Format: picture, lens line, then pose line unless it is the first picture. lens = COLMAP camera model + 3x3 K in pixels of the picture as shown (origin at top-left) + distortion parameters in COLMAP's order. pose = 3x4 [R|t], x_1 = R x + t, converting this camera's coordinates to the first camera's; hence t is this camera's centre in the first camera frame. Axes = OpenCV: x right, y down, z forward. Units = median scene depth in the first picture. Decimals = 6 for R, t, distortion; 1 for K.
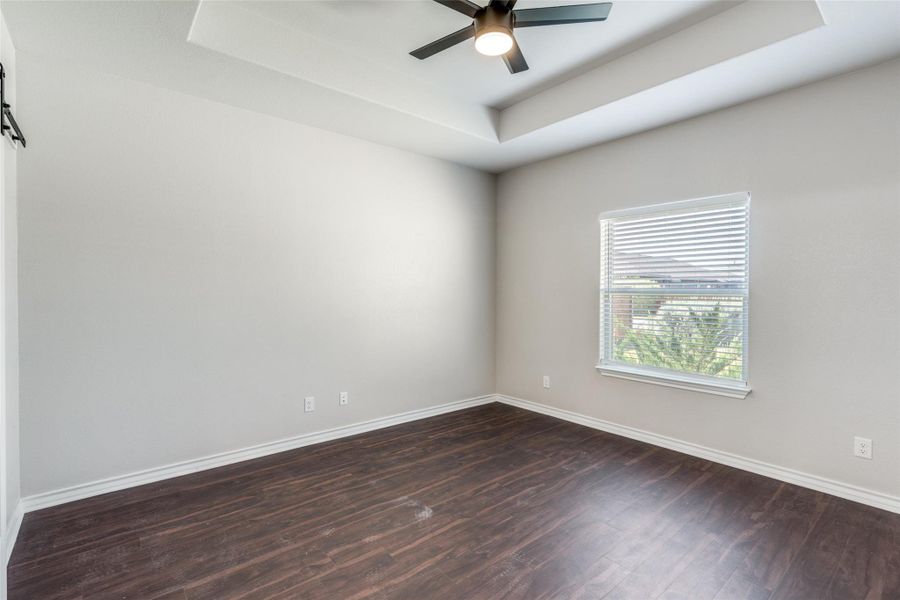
lens RADIAL K [[406.9, 0, 456.2], [0, 406.9, 295.5], [0, 0, 1]] dist [-0.011123, 0.003428]
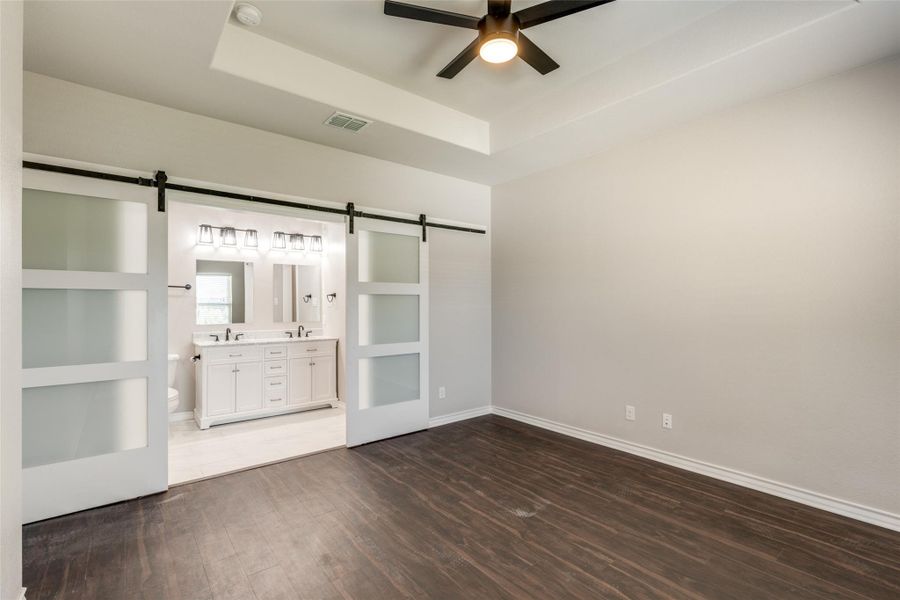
lens RADIAL K [[406.9, 0, 446.5], [0, 406.9, 301.5], [0, 0, 1]] dist [-0.011123, 0.003428]
pose [[-0.032464, -0.009423, -0.999428, 0.899274], [0.003098, 0.999950, -0.009528, -0.007345], [0.999468, -0.003406, -0.032434, 0.755059]]
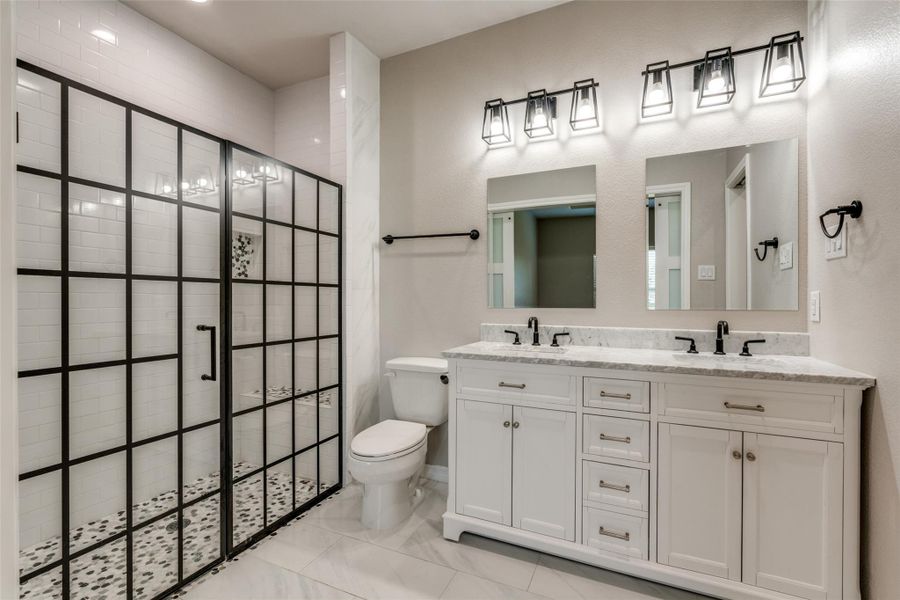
lens RADIAL K [[406.9, 0, 453.7], [0, 406.9, 300.5], [0, 0, 1]] dist [-0.011123, 0.003428]
pose [[-0.905030, -0.000581, -0.425347, -0.378215], [-0.001593, 0.999997, 0.002025, 0.056100], [0.425345, 0.002510, -0.905028, 0.394513]]
